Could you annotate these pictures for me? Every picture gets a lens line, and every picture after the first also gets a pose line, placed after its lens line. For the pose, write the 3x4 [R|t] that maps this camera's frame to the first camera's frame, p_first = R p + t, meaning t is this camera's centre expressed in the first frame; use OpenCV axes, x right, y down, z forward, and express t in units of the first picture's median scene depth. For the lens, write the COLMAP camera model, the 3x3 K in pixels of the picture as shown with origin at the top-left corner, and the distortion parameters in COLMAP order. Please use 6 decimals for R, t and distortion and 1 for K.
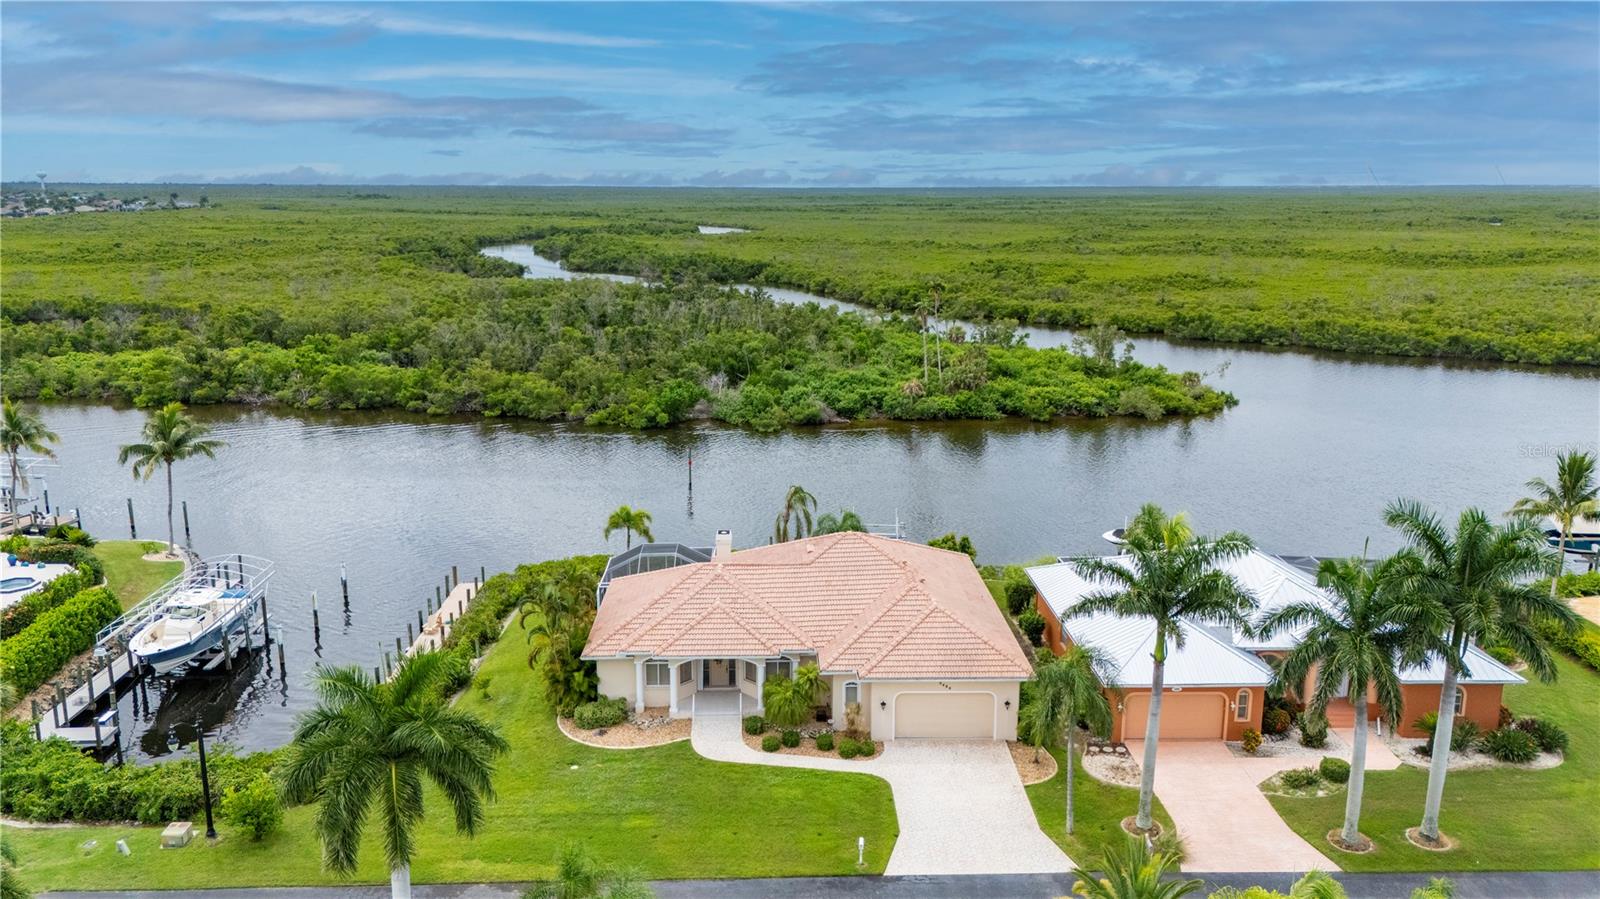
lens RADIAL K [[1185.6, 0, 795.5], [0, 1185.6, 452.2], [0, 0, 1]] dist [0.083834, -0.075900]
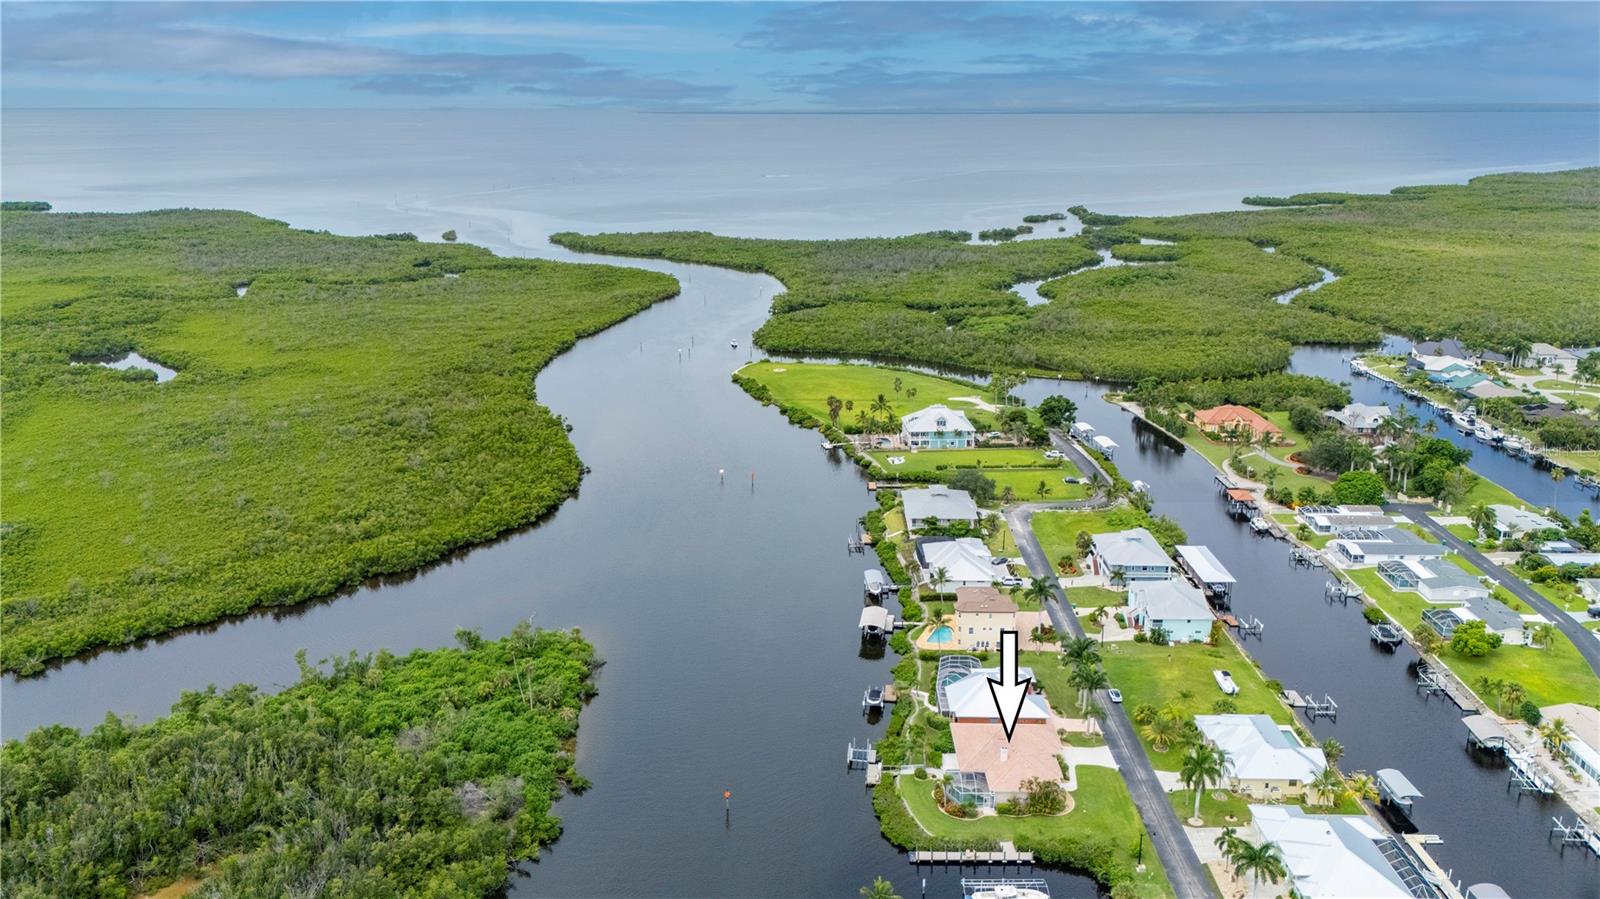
lens RADIAL K [[1185.6, 0, 795.5], [0, 1185.6, 452.2], [0, 0, 1]] dist [0.083834, -0.075900]
pose [[0.052797, -0.280012, 0.958543, -3.124670], [0.225108, 0.938513, 0.261762, -1.742007], [-0.972902, 0.201956, 0.112584, 1.139846]]
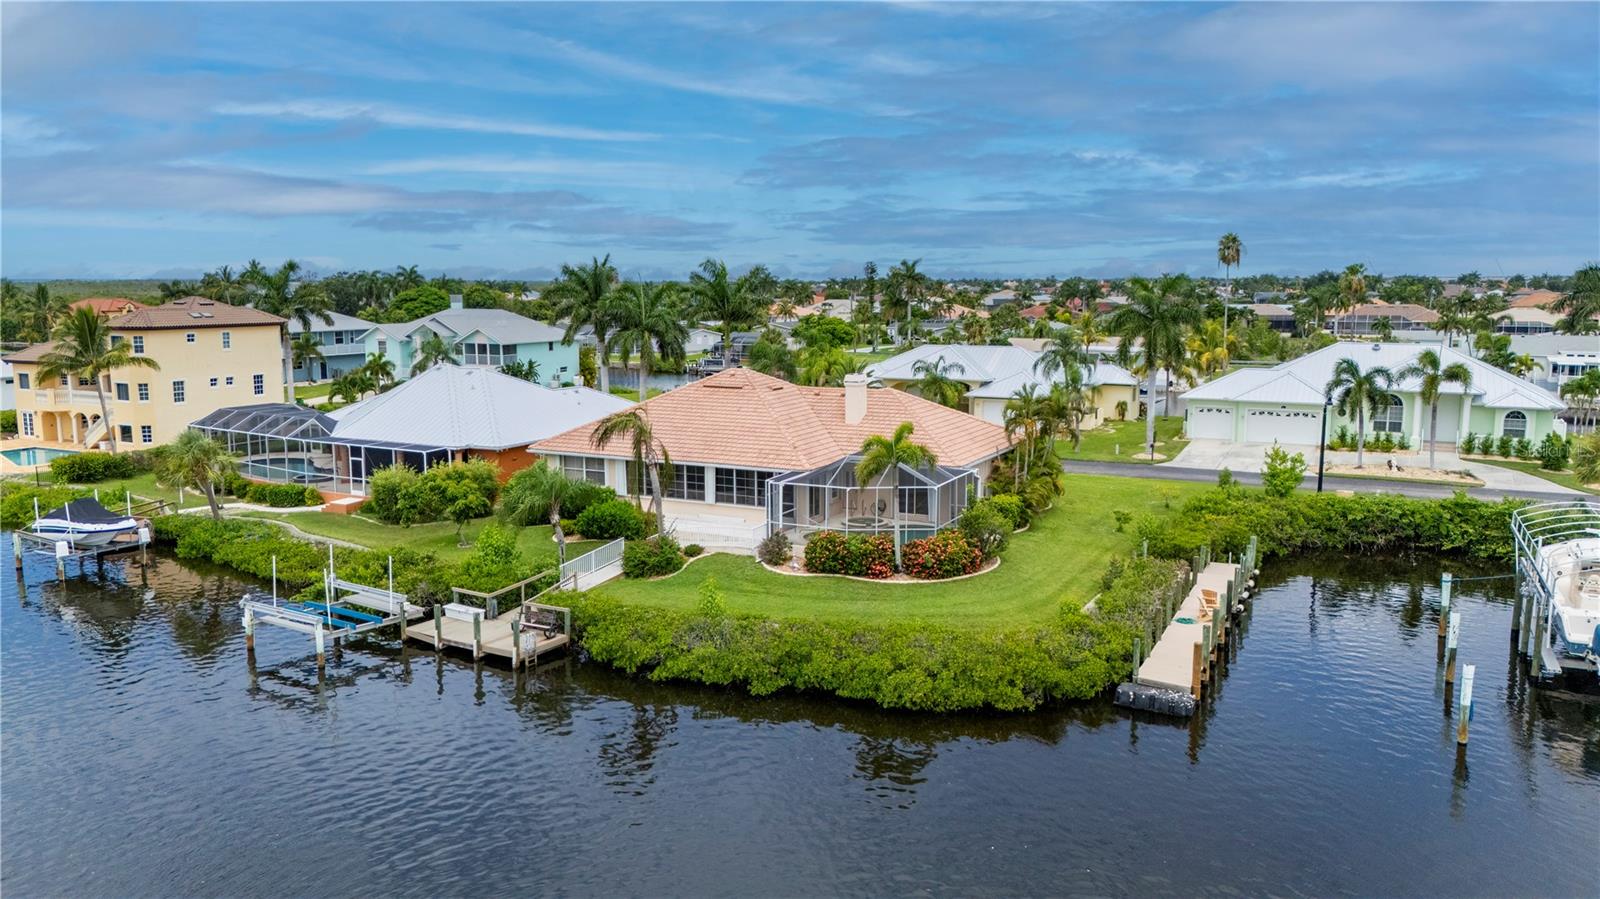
lens RADIAL K [[1175.2, 0, 793.7], [0, 1175.2, 451.6], [0, 0, 1]] dist [0.090820, -0.116128]
pose [[-0.874353, -0.069839, 0.480238, -0.508521], [0.107248, 0.937314, 0.331572, -0.201638], [-0.473291, 0.341416, -0.812054, 1.978773]]
